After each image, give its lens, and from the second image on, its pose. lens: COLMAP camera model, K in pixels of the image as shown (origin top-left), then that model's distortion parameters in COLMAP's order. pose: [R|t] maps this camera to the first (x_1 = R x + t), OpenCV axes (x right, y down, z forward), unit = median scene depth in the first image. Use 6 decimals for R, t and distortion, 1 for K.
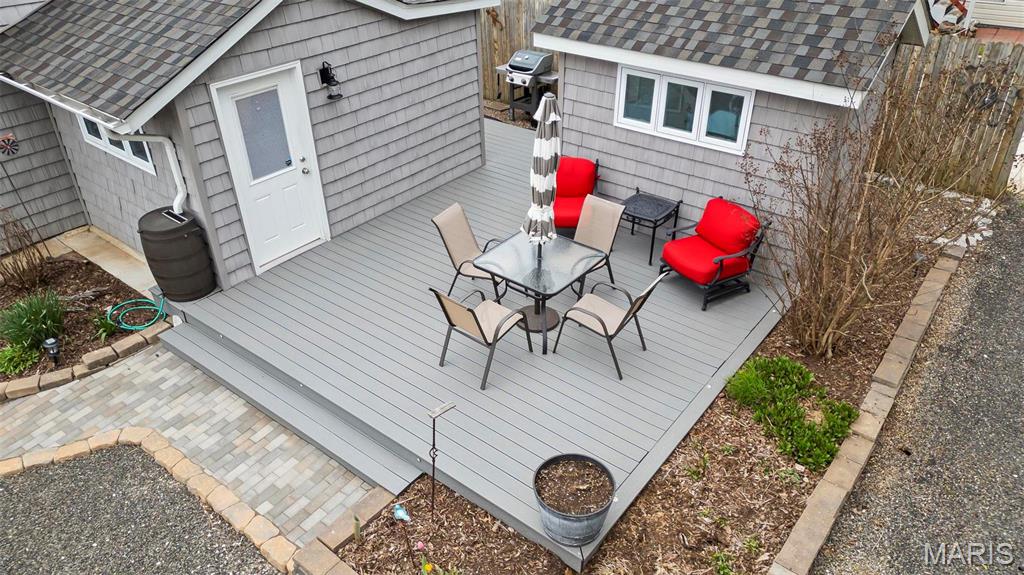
lens RADIAL K [[721.7, 0, 509.7], [0, 721.7, 292.7], [0, 0, 1]] dist [0.044921, -0.024781]
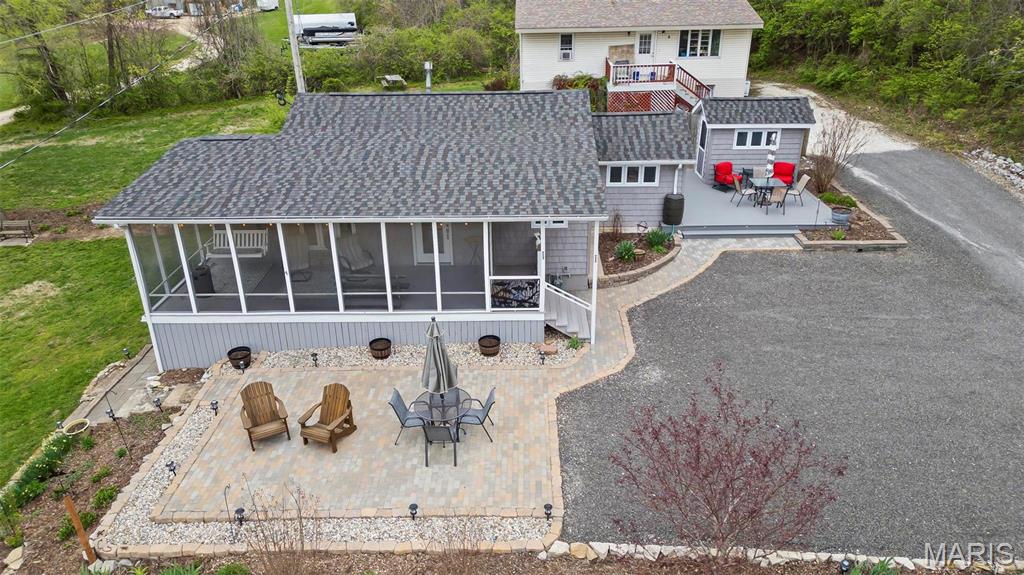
lens RADIAL K [[721.7, 0, 504.2], [0, 721.7, 285.6], [0, 0, 1]] dist [0.044921, -0.024781]
pose [[0.800285, -0.250550, 0.544765, -2.688597], [0.328354, 0.943308, -0.048519, 0.156022], [-0.501724, 0.217705, 0.837184, -1.045225]]
